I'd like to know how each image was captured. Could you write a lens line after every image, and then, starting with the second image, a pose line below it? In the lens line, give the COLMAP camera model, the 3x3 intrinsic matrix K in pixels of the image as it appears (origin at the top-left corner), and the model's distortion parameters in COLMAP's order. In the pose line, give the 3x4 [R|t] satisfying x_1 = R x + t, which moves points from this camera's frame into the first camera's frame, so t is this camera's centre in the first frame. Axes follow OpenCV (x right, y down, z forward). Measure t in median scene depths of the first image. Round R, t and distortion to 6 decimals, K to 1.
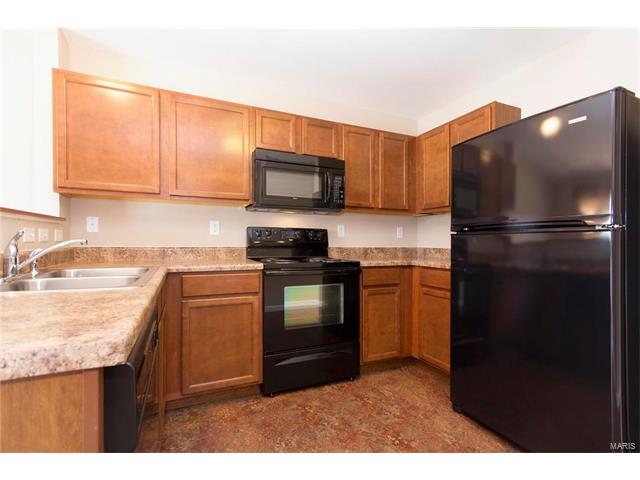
lens RADIAL K [[311.6, 0, 320.0], [0, 311.6, 240.0], [0, 0, 1]] dist [0.003447, 0.000888]
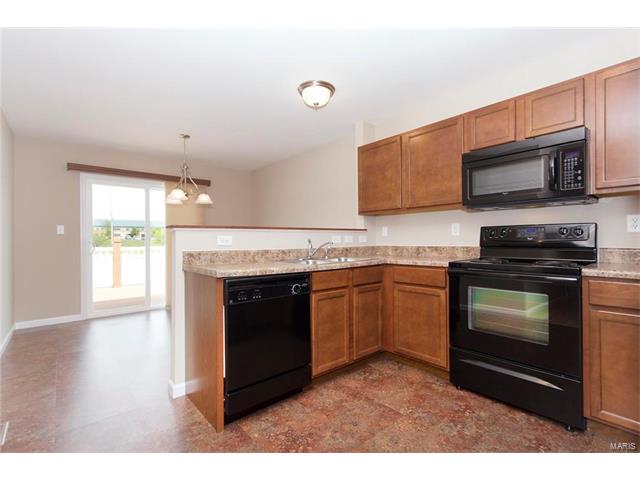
lens RADIAL K [[286.8, 0, 321.5], [0, 286.8, 243.9], [0, 0, 1]] dist [-0.002389, -0.000250]
pose [[0.300502, -0.001733, -0.953780, 0.636530], [0.010104, 0.999948, 0.001367, 0.007883], [0.953728, -0.010048, 0.300504, 0.276811]]
